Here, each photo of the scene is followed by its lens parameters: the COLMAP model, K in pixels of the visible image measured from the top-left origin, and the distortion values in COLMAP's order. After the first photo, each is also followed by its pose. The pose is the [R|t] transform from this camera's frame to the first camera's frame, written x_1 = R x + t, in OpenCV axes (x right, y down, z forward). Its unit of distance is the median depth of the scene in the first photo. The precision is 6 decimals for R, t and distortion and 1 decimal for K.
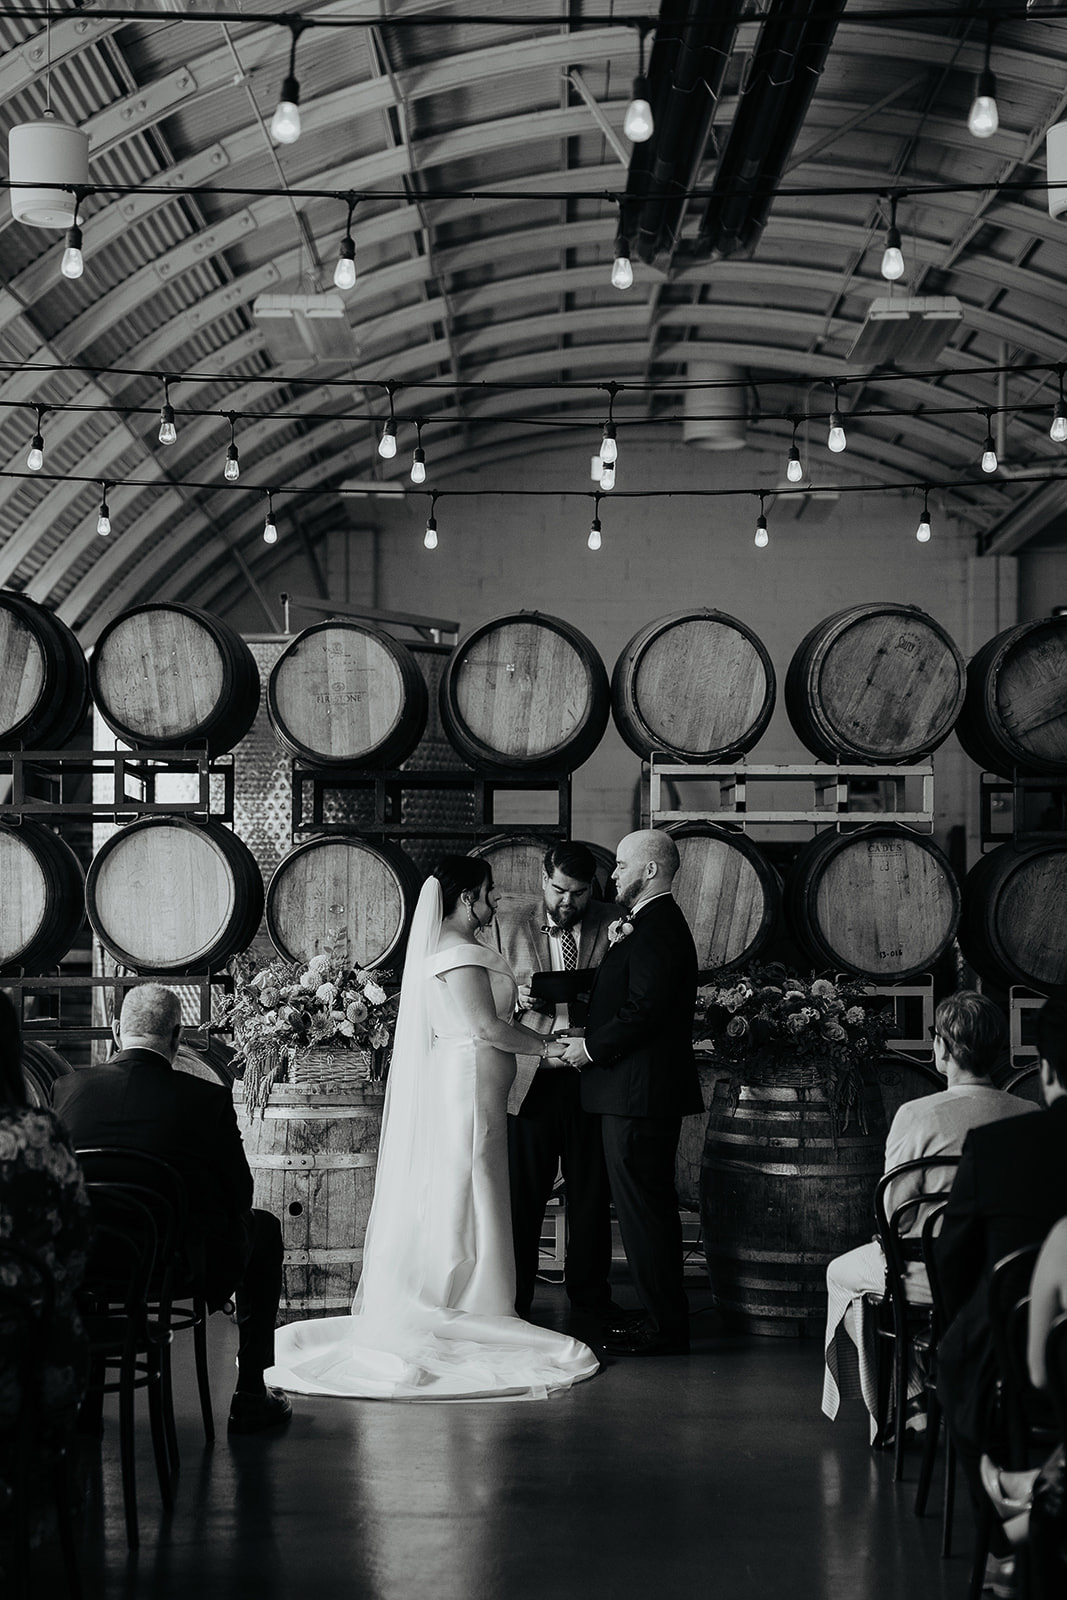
lens RADIAL K [[2314.6, 0, 477.0], [0, 2314.6, 910.8], [0, 0, 1]] dist [-0.038649, 0.000000]
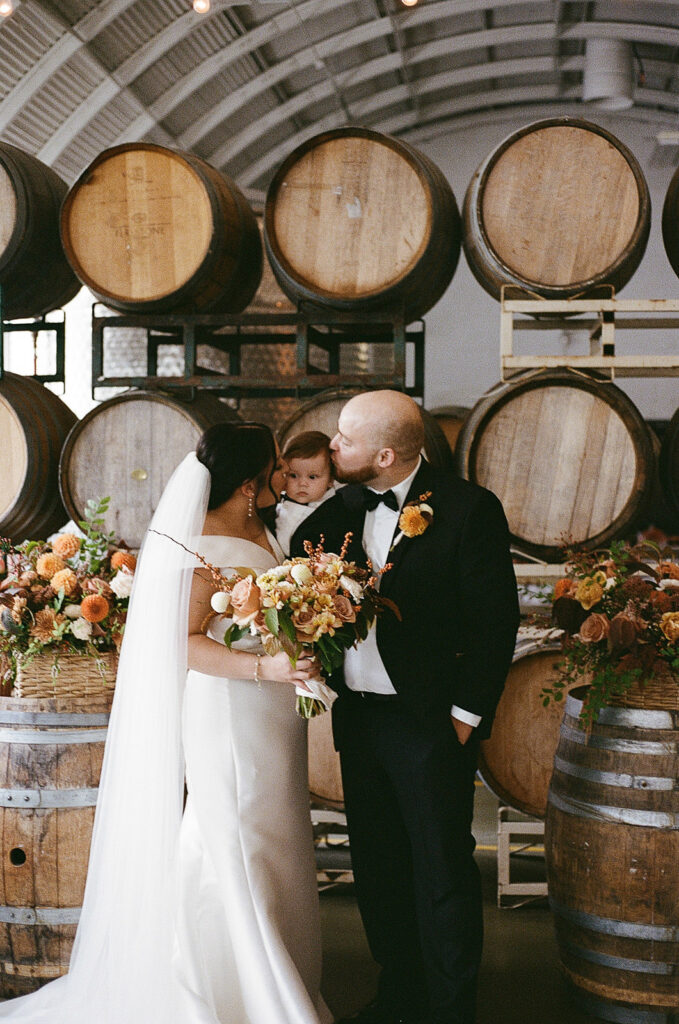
lens RADIAL K [[1481.3, 0, 338.1], [0, 1481.3, 557.3], [0, 0, 1]] dist [-0.038649, 0.000000]
pose [[0.996273, 0.000420, -0.086256, 0.062719], [0.004257, 0.998530, 0.054028, 0.000605], [0.086152, -0.054194, 0.994807, 0.453829]]
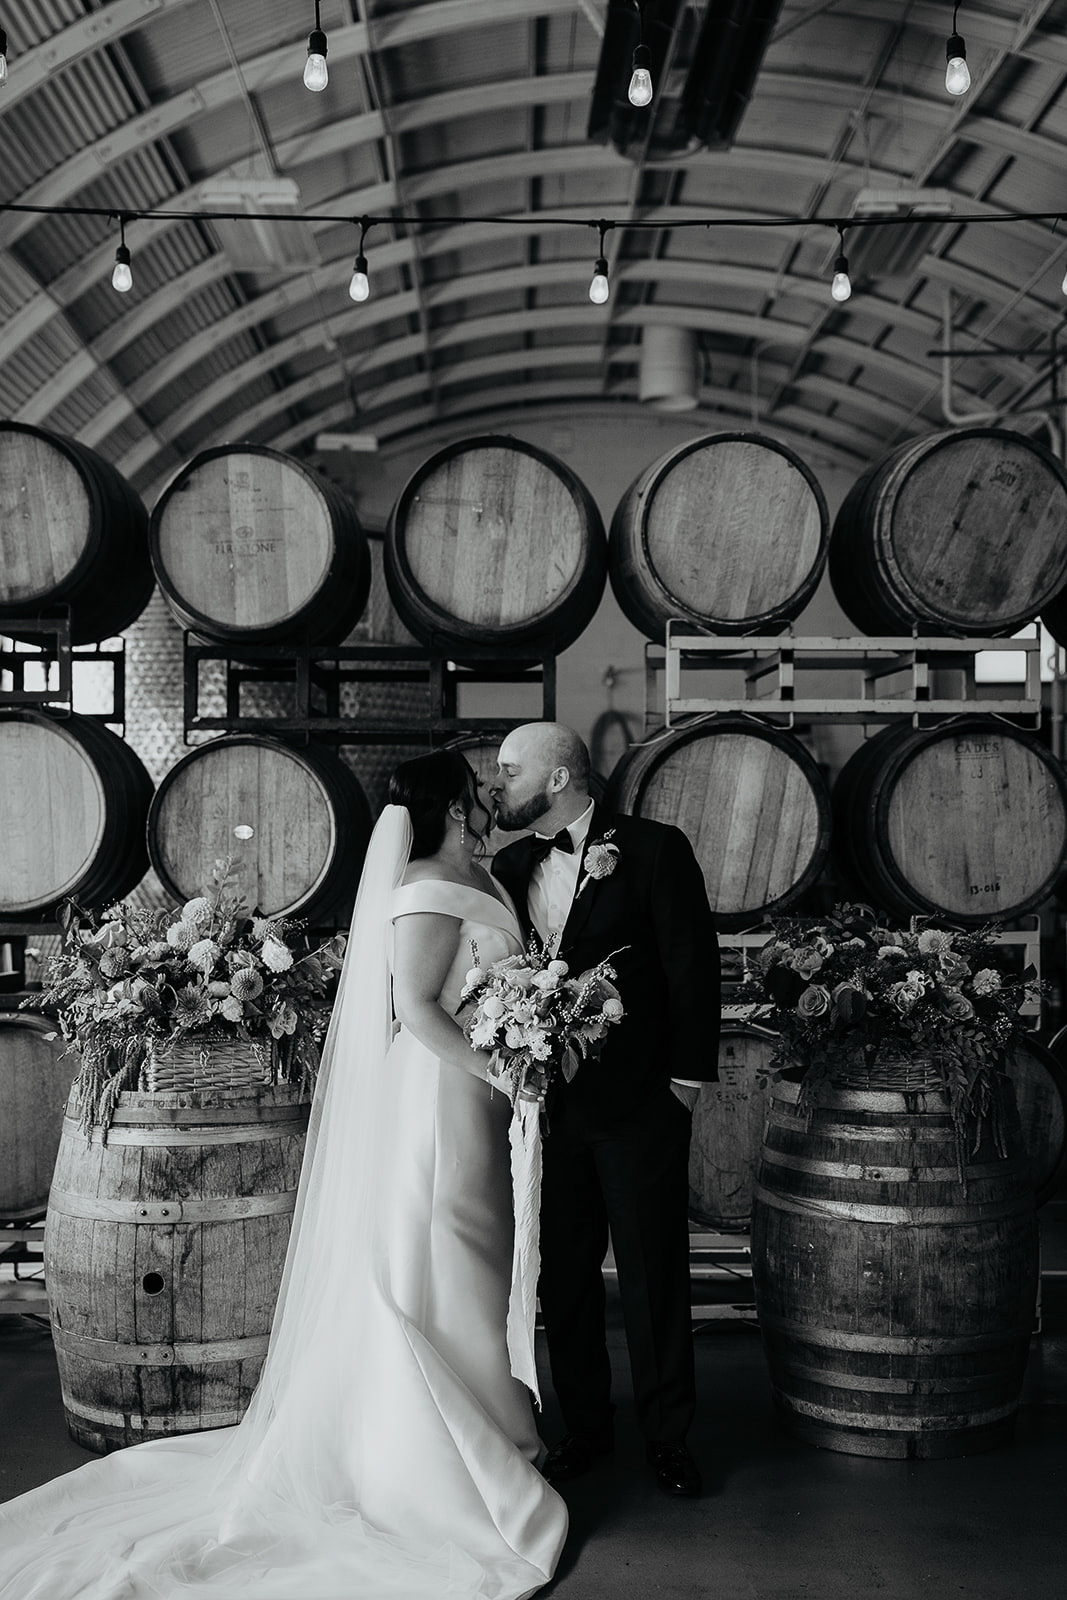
lens RADIAL K [[1816.2, 0, 546.7], [0, 1816.2, 838.6], [0, 0, 1]] dist [0.060214, 0.000000]
pose [[0.998689, -0.003801, 0.051046, 0.006531], [0.003950, 0.999988, -0.002817, 0.003419], [-0.051035, 0.003015, 0.998692, 0.416863]]
